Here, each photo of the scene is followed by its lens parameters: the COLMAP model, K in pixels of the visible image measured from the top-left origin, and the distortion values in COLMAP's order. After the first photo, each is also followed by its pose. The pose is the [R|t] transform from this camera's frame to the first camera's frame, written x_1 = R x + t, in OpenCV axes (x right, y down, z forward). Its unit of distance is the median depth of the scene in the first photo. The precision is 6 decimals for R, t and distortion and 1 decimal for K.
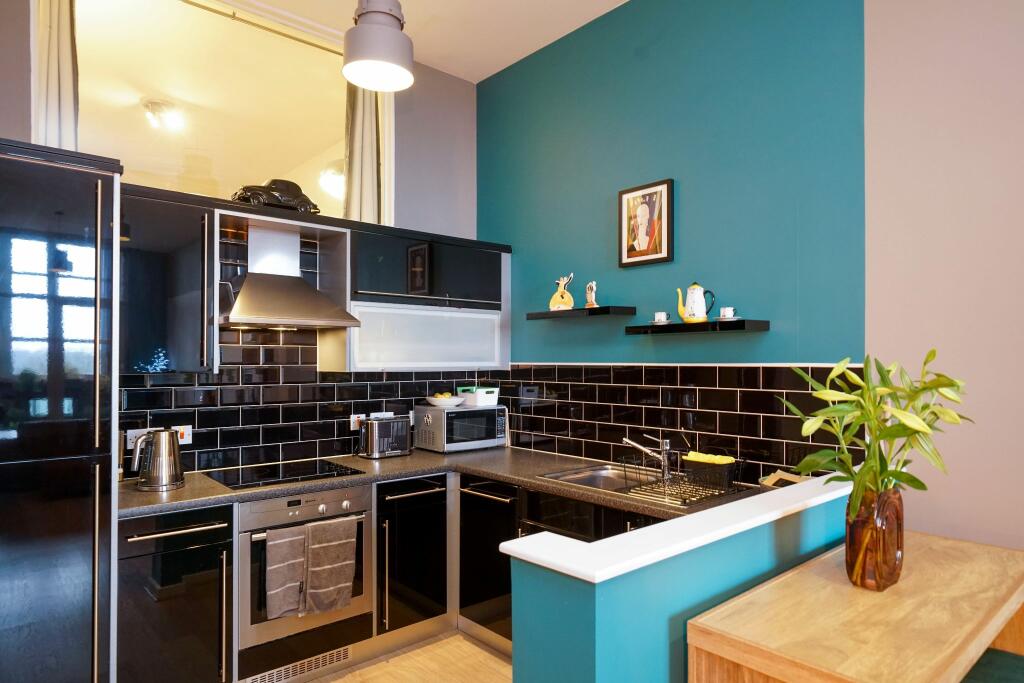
lens RADIAL K [[619.6, 0, 513.4], [0, 619.6, 348.5], [0, 0, 1]] dist [0.004193, 0.000196]
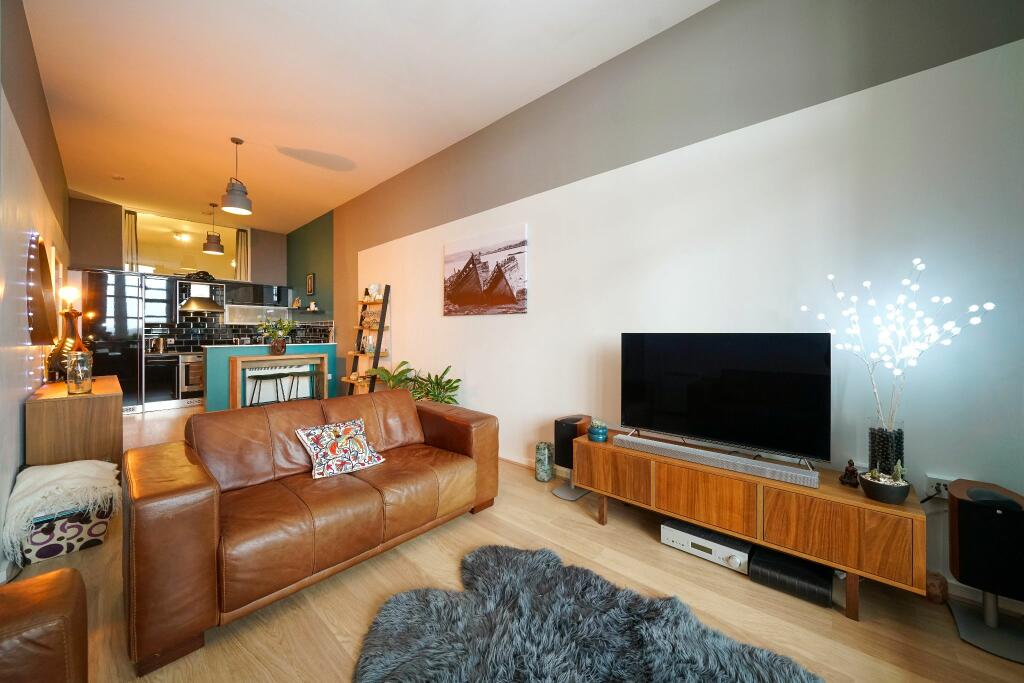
lens RADIAL K [[364.2, 0, 510.9], [0, 364.2, 331.9], [0, 0, 1]] dist [0.000105, 0.000083]
pose [[0.992175, 0.001995, 0.124835, 1.099399], [-0.003343, 0.999938, 0.010592, 0.054290], [-0.124807, -0.010927, 0.992121, -1.276182]]
